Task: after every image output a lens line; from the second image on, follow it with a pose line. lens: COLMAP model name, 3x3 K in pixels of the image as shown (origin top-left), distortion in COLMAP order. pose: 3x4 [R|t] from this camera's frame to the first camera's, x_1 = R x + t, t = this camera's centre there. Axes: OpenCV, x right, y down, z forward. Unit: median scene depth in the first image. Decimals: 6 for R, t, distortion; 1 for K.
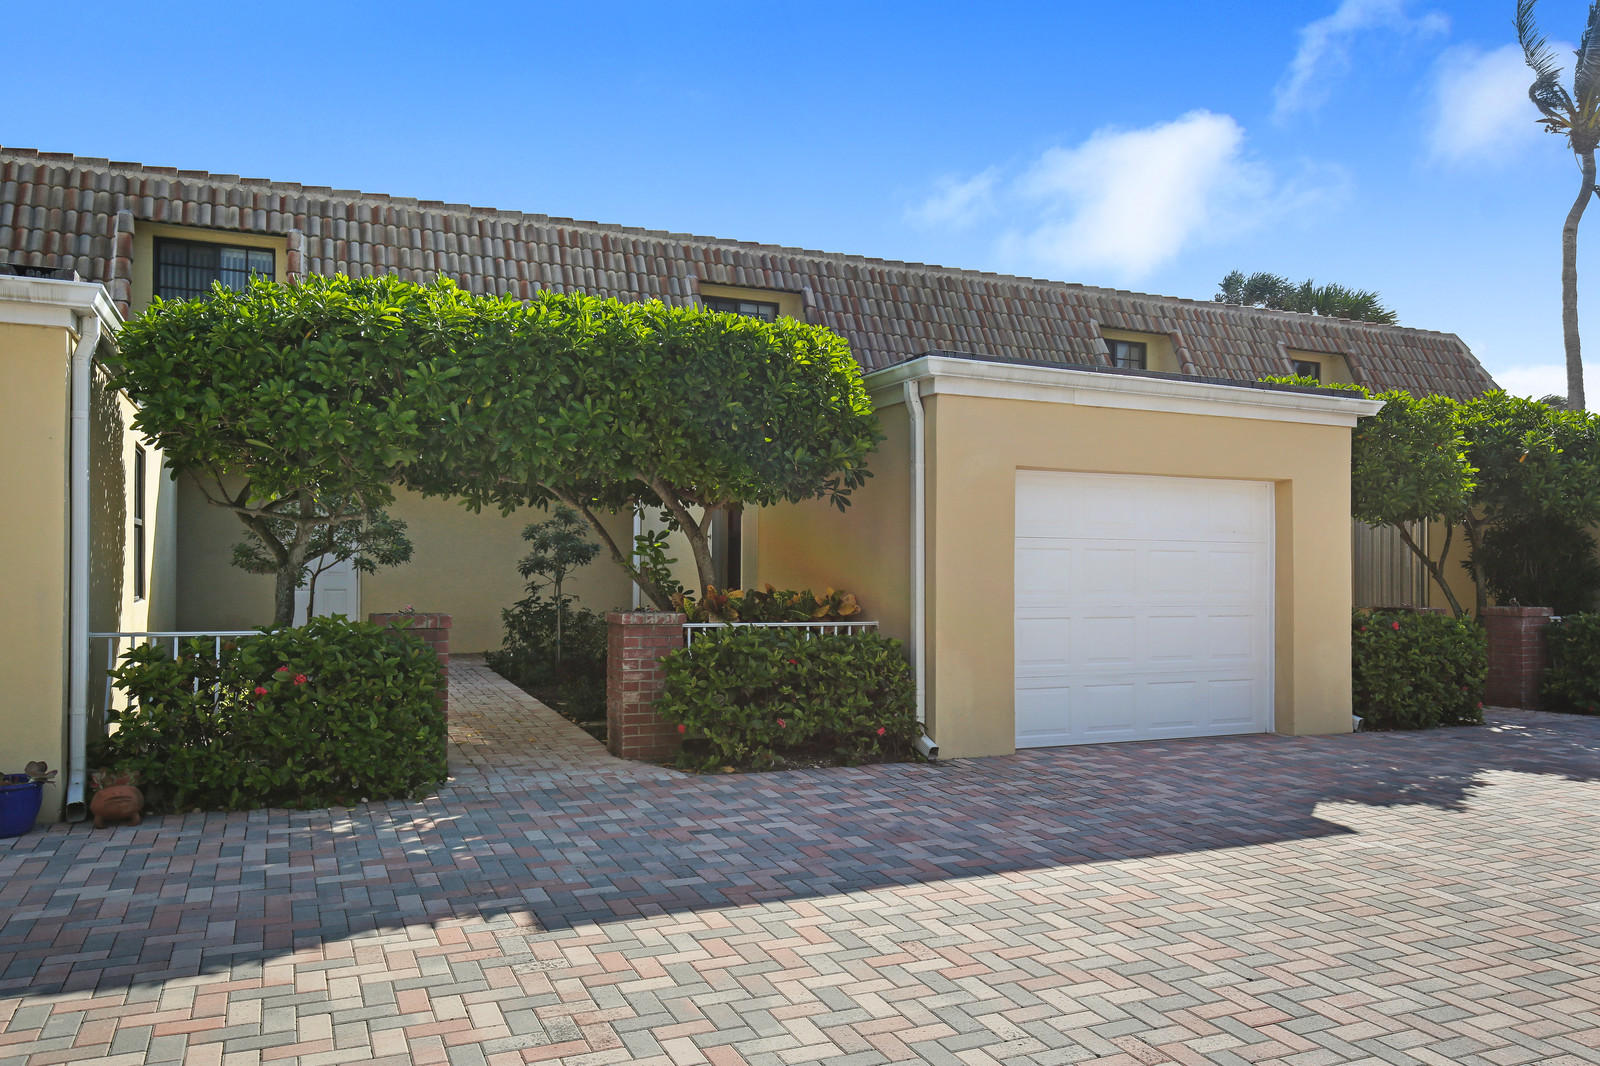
lens RADIAL K [[1157.2, 0, 804.2], [0, 1157.2, 544.0], [0, 0, 1]] dist [0.002942, 0.000145]
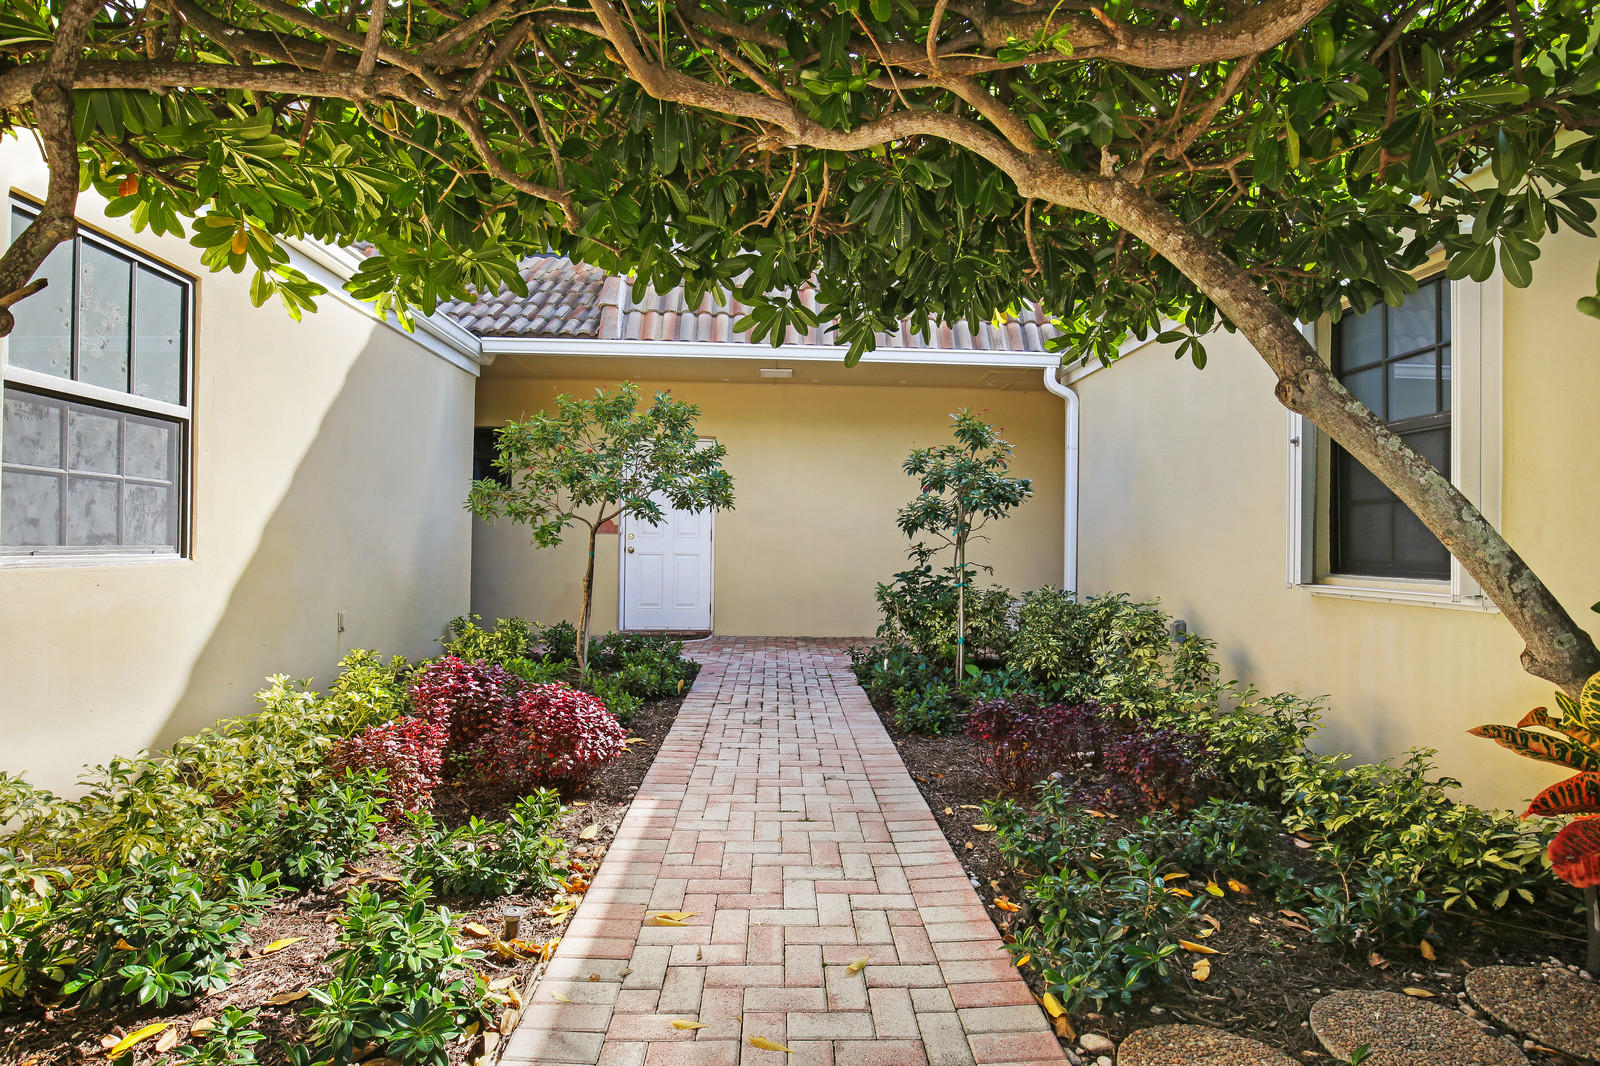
lens RADIAL K [[837.1, 0, 804.3], [0, 837.1, 536.2], [0, 0, 1]] dist [-0.001143, -0.000008]
pose [[0.931936, 0.005101, -0.362588, -0.125528], [-0.002274, 0.999964, 0.008225, 0.024882], [0.362616, -0.006840, 0.931913, 0.540846]]
